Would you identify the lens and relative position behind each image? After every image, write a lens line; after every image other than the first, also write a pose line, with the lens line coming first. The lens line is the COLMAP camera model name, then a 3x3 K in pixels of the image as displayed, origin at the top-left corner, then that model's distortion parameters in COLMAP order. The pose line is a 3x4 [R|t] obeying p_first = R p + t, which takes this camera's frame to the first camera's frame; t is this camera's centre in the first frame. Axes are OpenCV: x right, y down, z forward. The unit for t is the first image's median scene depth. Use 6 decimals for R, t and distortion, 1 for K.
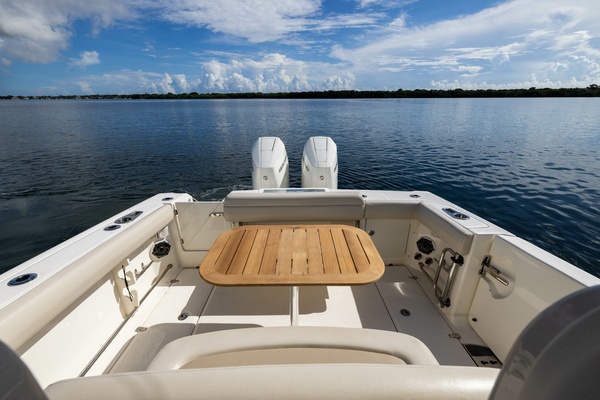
lens RADIAL K [[252.3, 0, 299.3], [0, 252.3, 198.9], [0, 0, 1]] dist [0.002559, -0.000007]
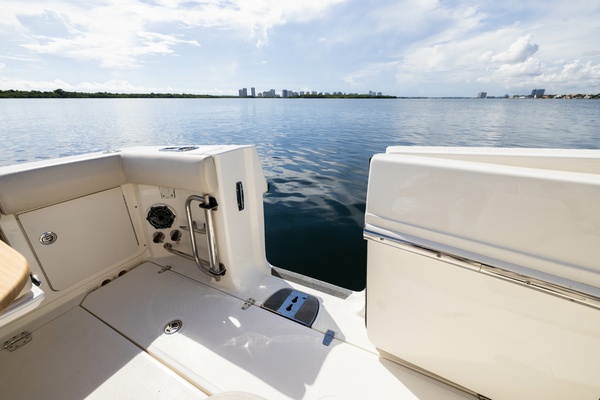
lens RADIAL K [[252.3, 0, 299.3], [0, 252.3, 198.9], [0, 0, 1]] dist [0.002559, -0.000007]
pose [[0.488850, -0.335892, 0.805110, 0.162624], [0.333487, 0.924759, 0.183322, 0.143520], [-0.806109, 0.178877, 0.564085, 0.332305]]
